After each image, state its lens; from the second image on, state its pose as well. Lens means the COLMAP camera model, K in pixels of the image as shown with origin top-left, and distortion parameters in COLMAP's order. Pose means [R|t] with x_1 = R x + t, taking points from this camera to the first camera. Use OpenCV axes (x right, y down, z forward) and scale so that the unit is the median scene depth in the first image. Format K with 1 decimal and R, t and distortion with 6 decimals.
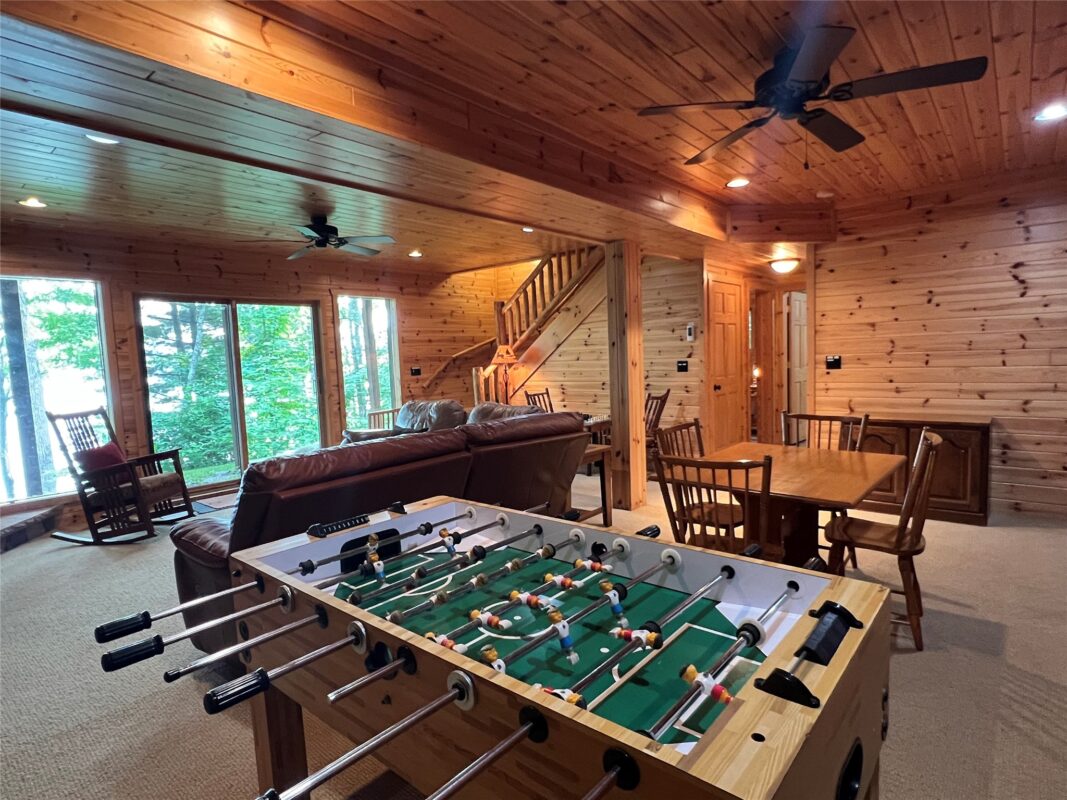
lens RADIAL K [[578.8, 0, 506.6], [0, 578.8, 403.6], [0, 0, 1]] dist [0.002441, -0.000739]
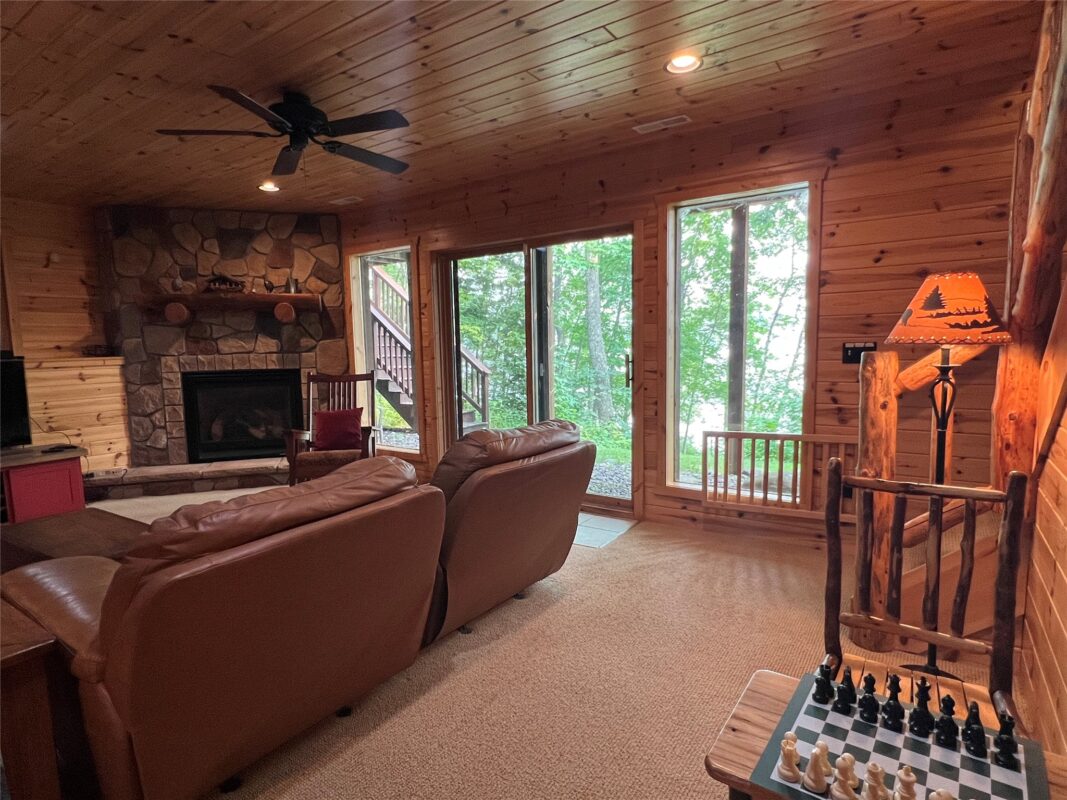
lens RADIAL K [[578.8, 0, 534.5], [0, 578.8, 404.3], [0, 0, 1]] dist [0.002441, -0.000739]
pose [[0.117151, 0.128654, -0.984746, 0.233000], [-0.081549, 0.989471, 0.119570, -0.053474], [0.989760, 0.066298, 0.126409, 0.766605]]
